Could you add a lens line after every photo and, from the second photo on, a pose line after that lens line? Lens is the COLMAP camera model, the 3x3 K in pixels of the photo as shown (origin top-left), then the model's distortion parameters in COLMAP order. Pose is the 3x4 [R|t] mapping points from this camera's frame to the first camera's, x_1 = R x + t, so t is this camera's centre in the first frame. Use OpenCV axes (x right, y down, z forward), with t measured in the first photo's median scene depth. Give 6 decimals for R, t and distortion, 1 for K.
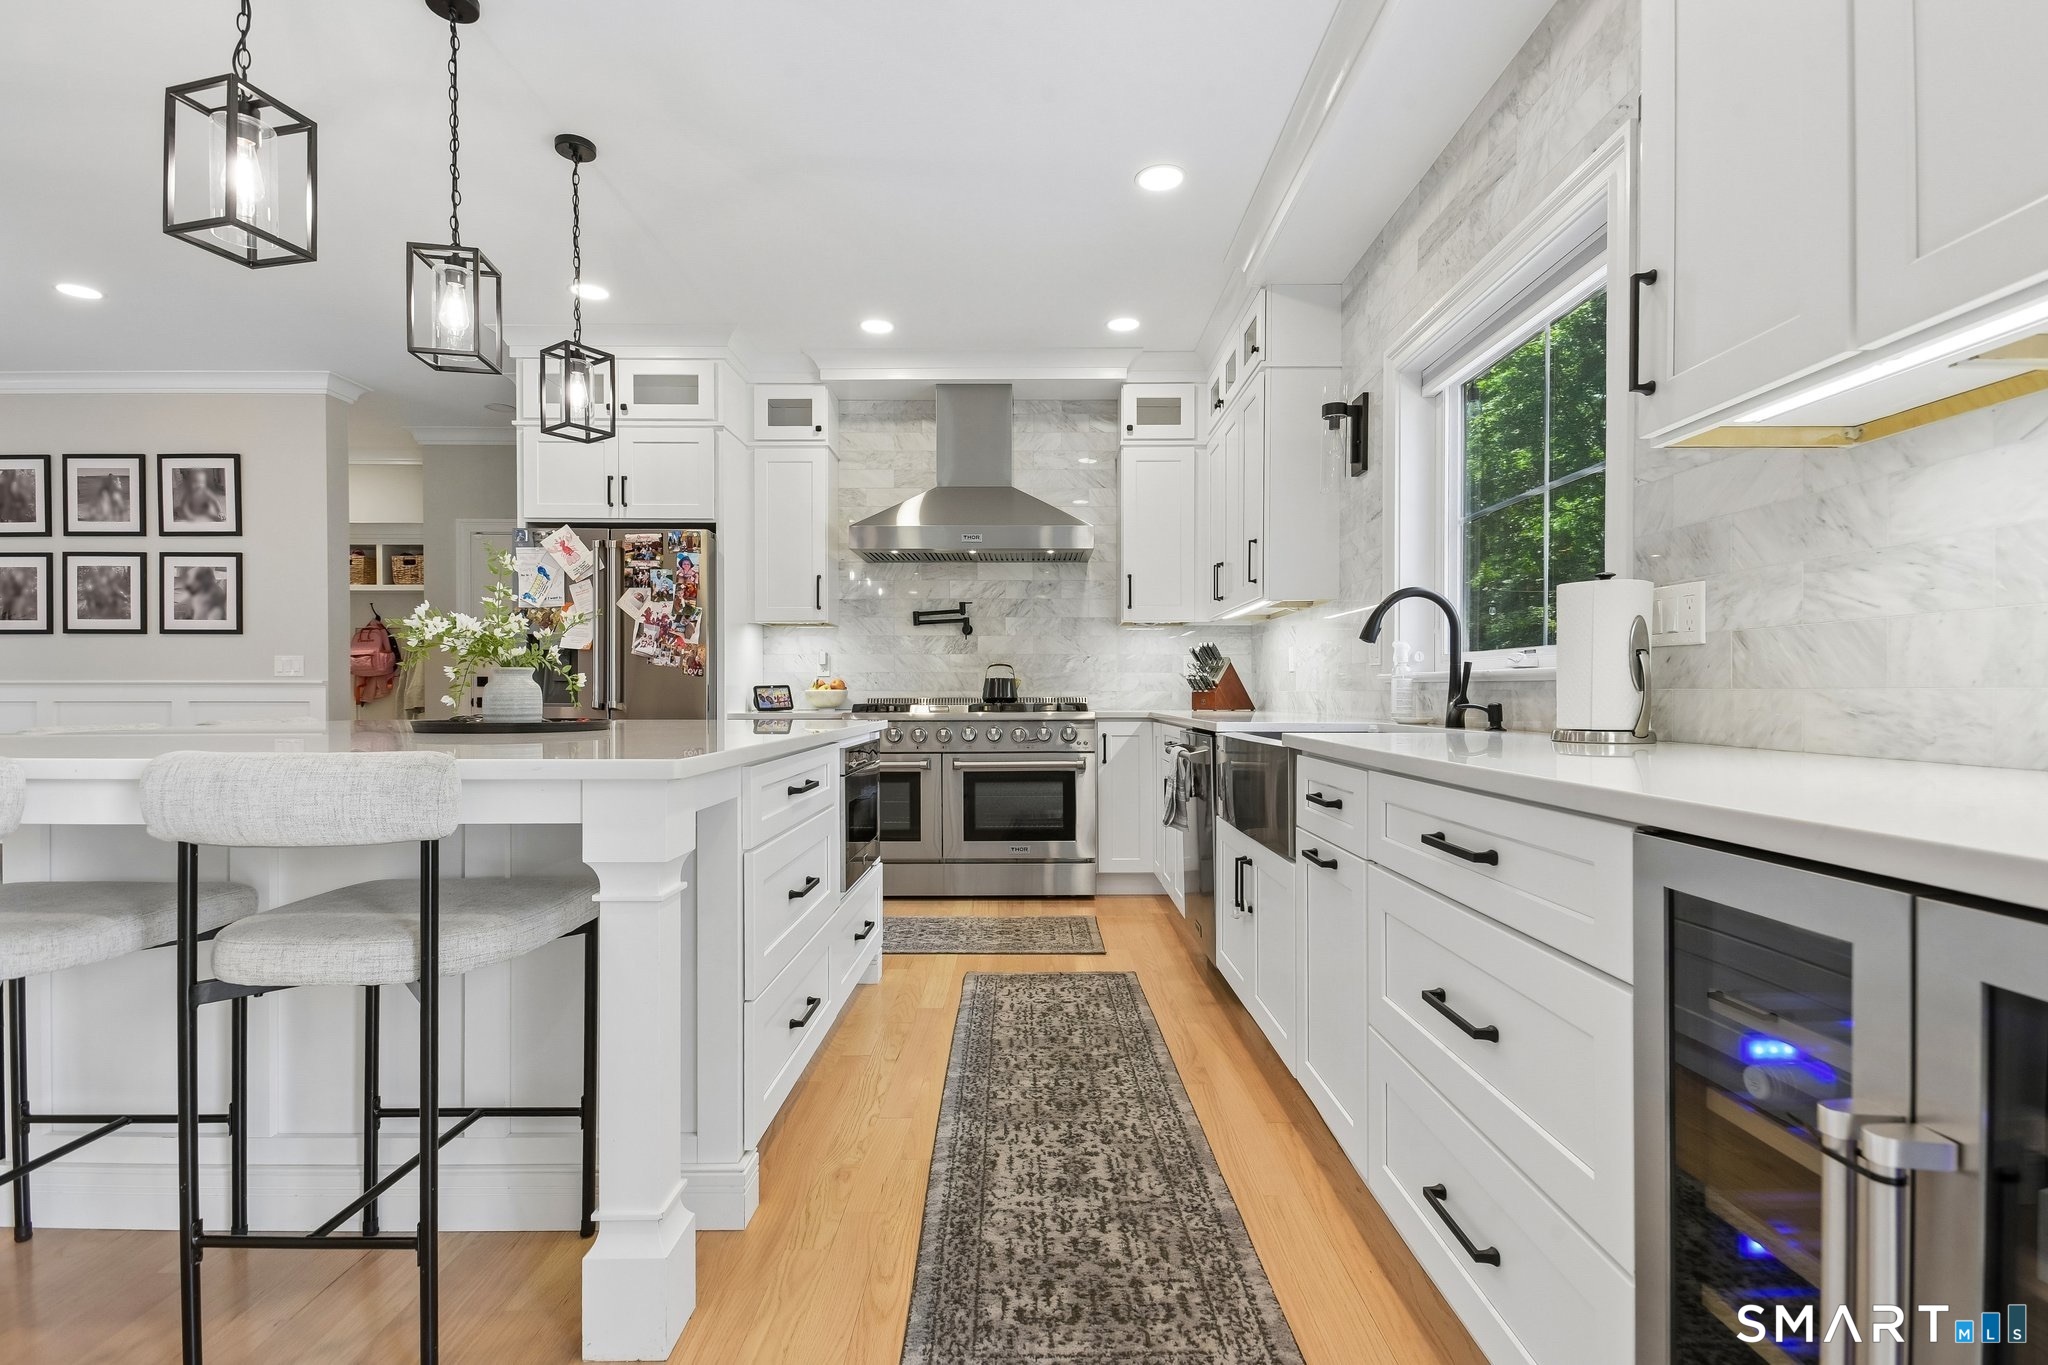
lens RADIAL K [[974.0, 0, 1048.1], [0, 974.0, 693.8], [0, 0, 1]] dist [0.011282, -0.013447]
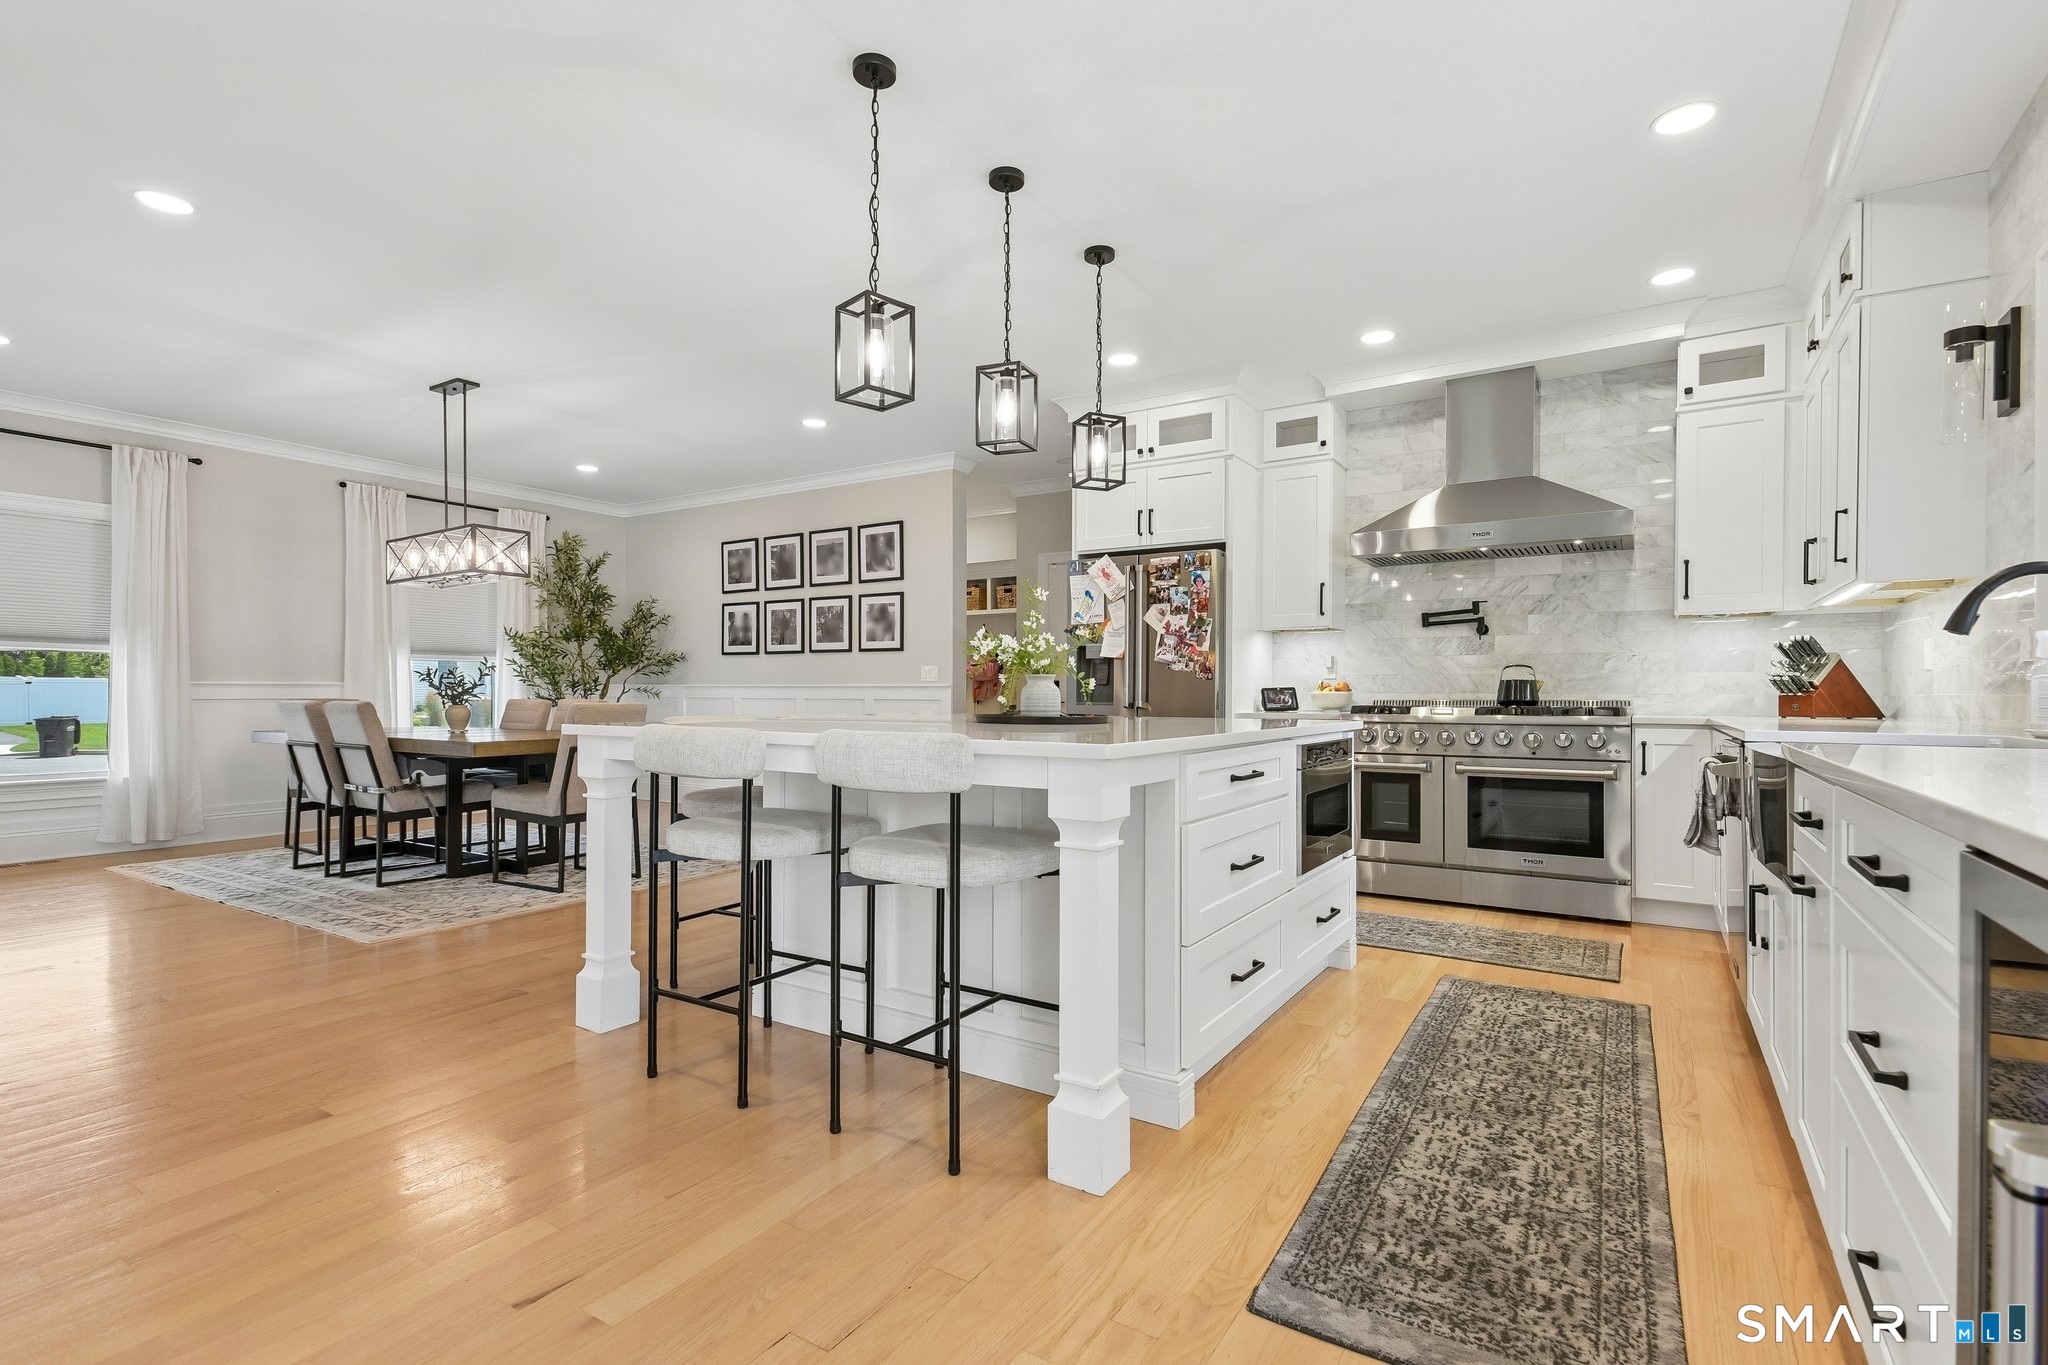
lens RADIAL K [[958.7, 0, 1018.2], [0, 958.7, 693.5], [0, 0, 1]] dist [-0.000083, -0.011453]
pose [[0.831721, 0.003193, -0.555184, 0.076070], [-0.004175, 0.999991, -0.000503, -0.000429], [0.555178, 0.002737, 0.831727, -0.048119]]
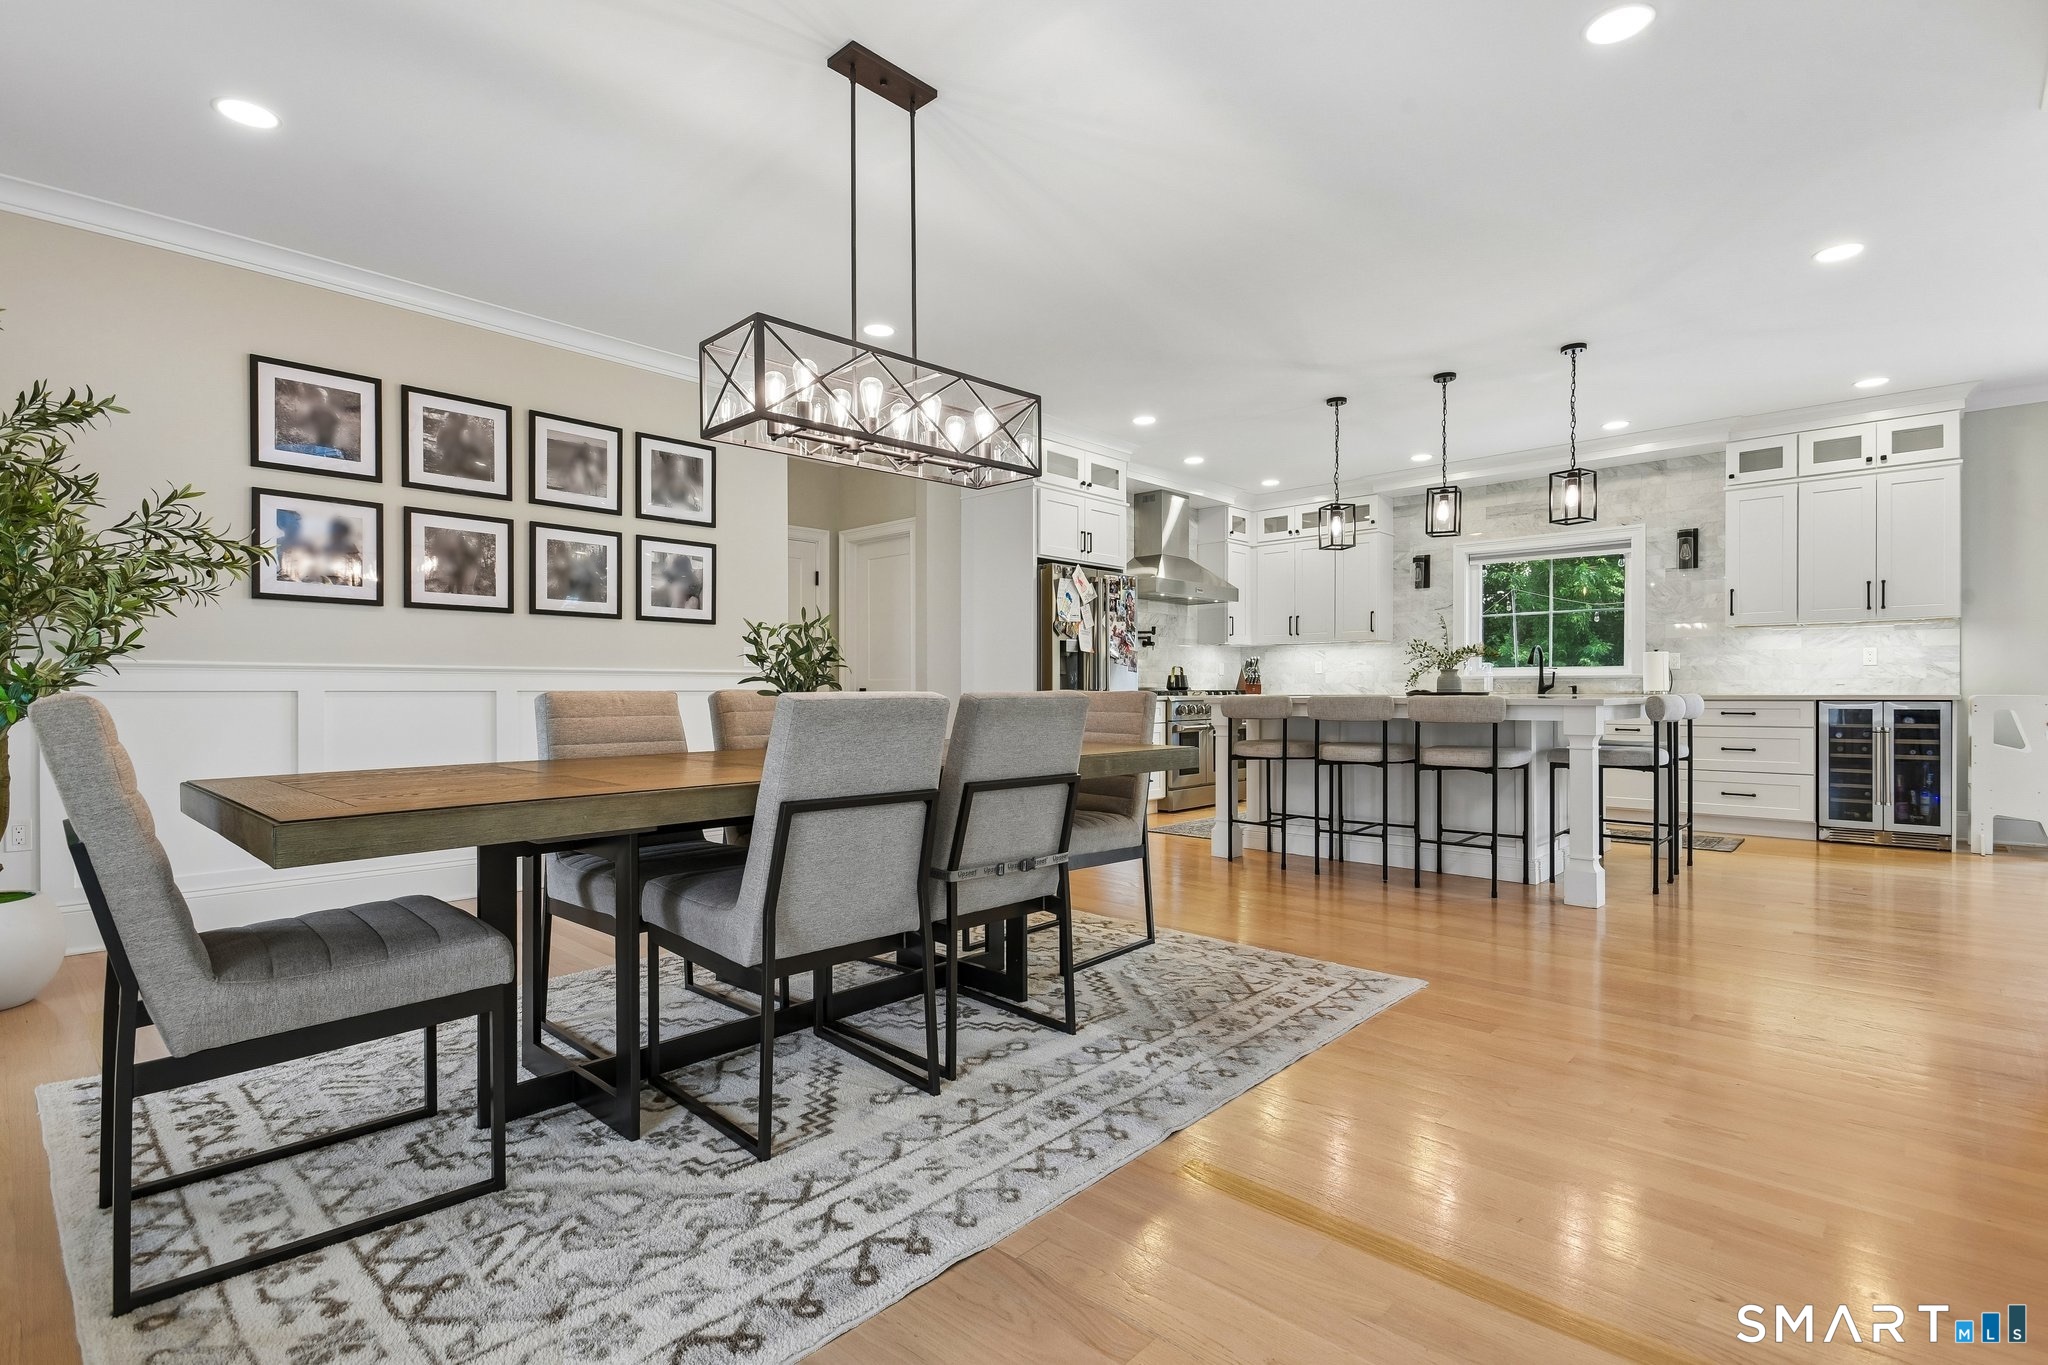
lens RADIAL K [[958.7, 0, 1018.2], [0, 958.7, 693.5], [0, 0, 1]] dist [-0.000083, -0.011453]
pose [[0.692444, -0.002962, 0.721466, -1.574733], [0.004739, 0.999989, -0.000444, 0.015302], [-0.721456, 0.003726, 0.692450, 0.092633]]
